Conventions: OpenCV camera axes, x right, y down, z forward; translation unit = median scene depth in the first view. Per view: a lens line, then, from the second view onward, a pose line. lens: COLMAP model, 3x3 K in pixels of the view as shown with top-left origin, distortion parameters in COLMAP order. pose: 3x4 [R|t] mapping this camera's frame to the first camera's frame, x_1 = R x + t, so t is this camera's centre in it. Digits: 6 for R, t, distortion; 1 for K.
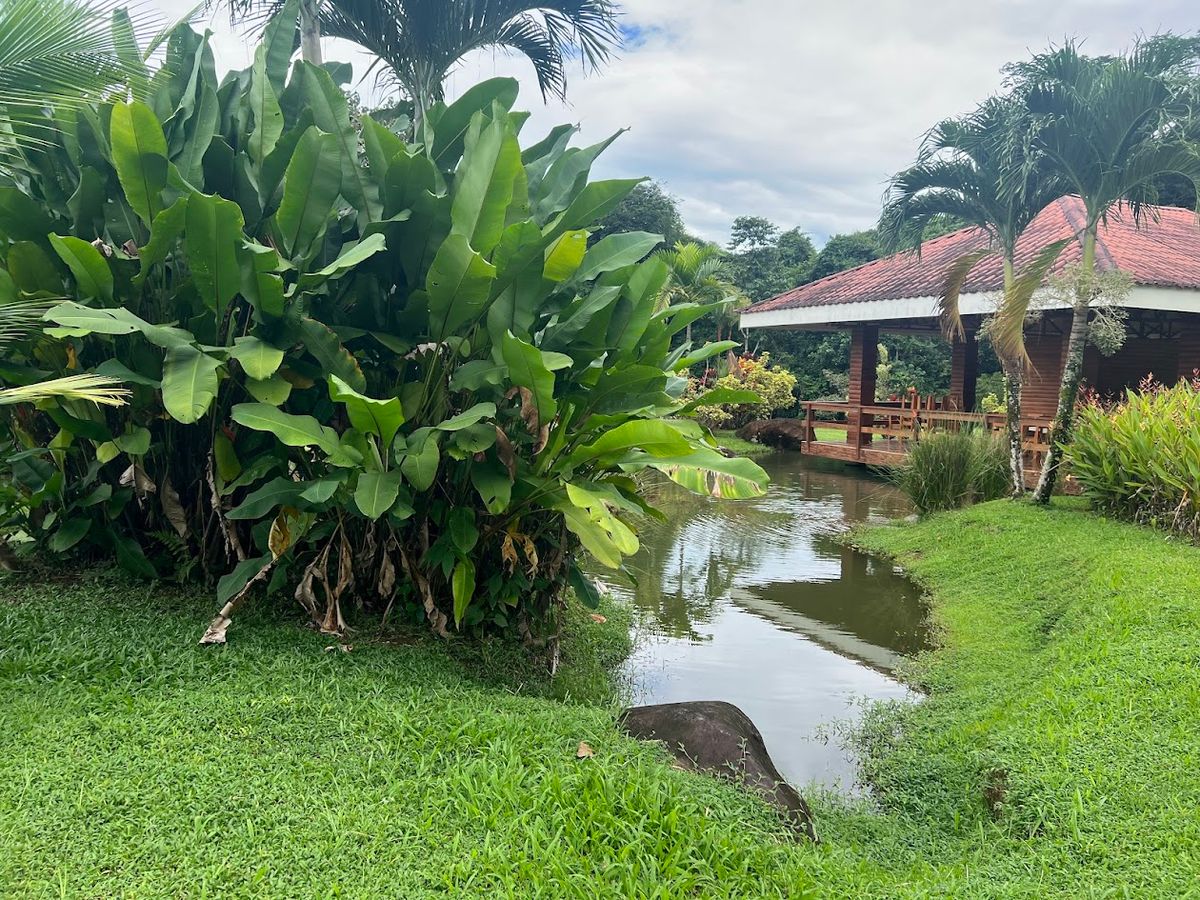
lens RADIAL K [[823.6, 0, 601.3], [0, 823.6, 446.8], [0, 0, 1]] dist [0.006957, -0.031987]
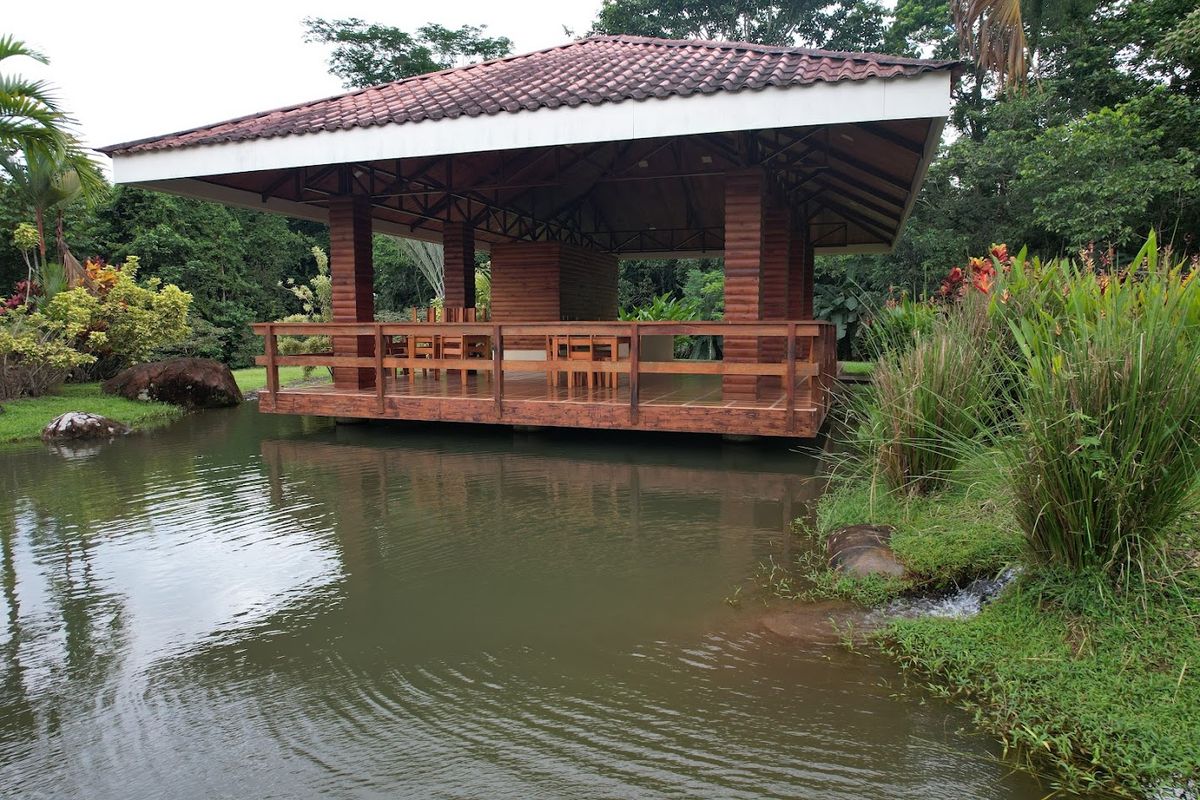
lens RADIAL K [[761.7, 0, 600.0], [0, 761.7, 400.0], [0, 0, 1]] dist [-0.074200, 0.068708]
pose [[0.678363, -0.093647, 0.728735, 0.017568], [0.079233, 0.995384, 0.054157, -0.009104], [-0.730443, 0.021001, 0.682651, 0.396490]]
